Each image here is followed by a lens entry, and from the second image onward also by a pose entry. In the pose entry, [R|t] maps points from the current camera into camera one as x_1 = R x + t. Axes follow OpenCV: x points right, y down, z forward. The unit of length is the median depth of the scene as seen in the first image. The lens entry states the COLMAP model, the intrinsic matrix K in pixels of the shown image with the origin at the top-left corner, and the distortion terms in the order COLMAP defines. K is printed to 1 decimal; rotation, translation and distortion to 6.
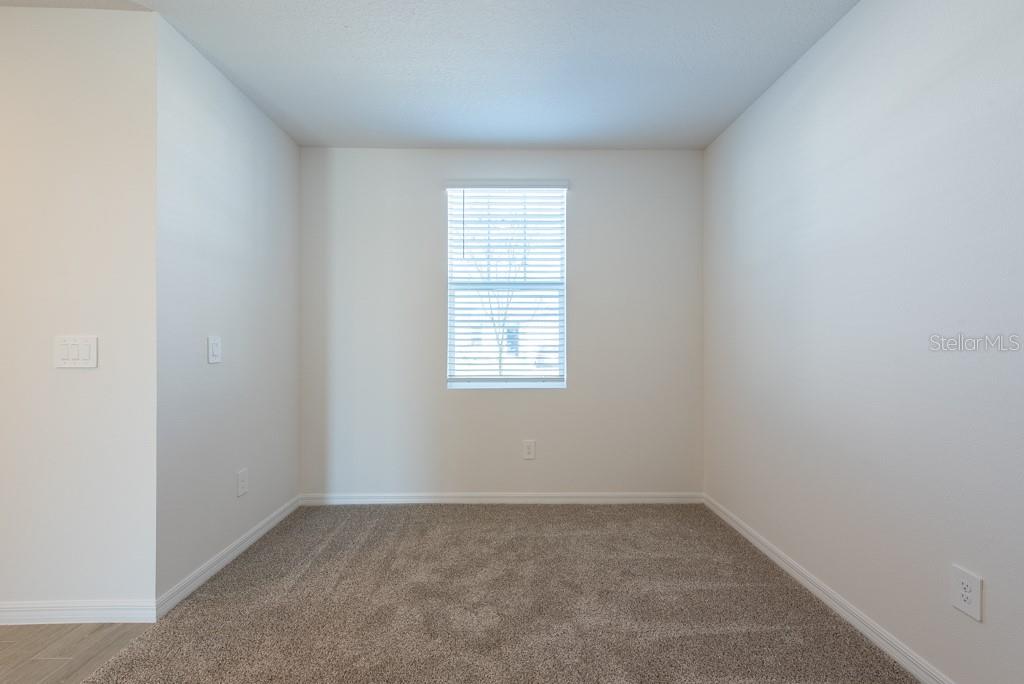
lens RADIAL K [[403.8, 0, 513.6], [0, 403.8, 341.4], [0, 0, 1]] dist [0.001702, -0.000078]
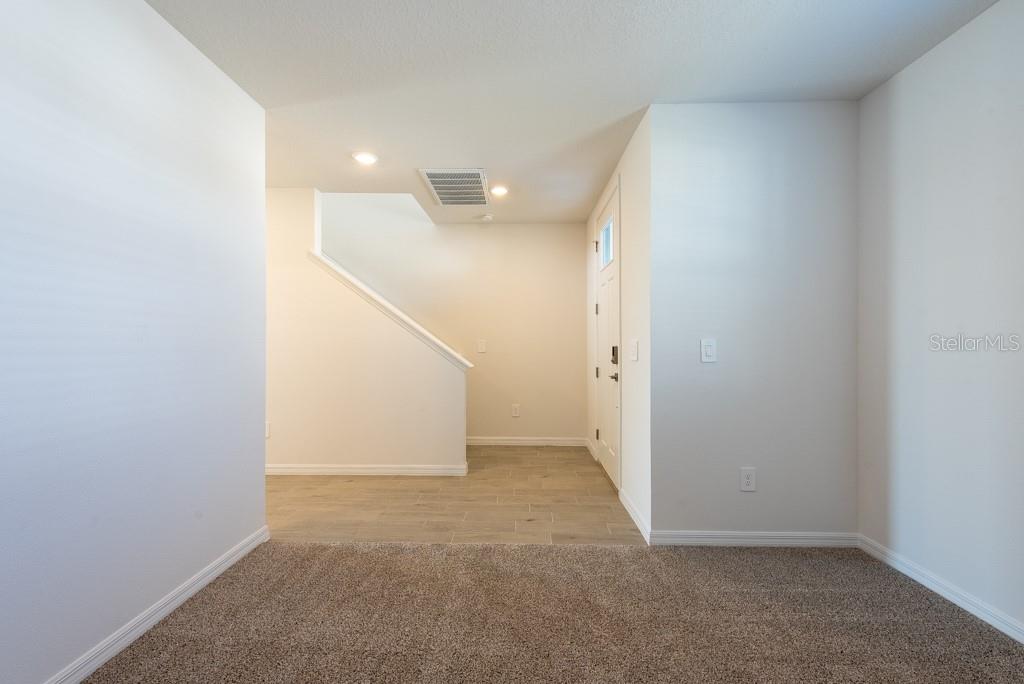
lens RADIAL K [[403.8, 0, 510.1], [0, 403.8, 342.4], [0, 0, 1]] dist [0.001702, -0.000078]
pose [[-0.042184, -0.004012, -0.999102, 0.410432], [0.000984, 0.999991, -0.004057, 0.002475], [0.999109, -0.001155, -0.042180, 0.460974]]
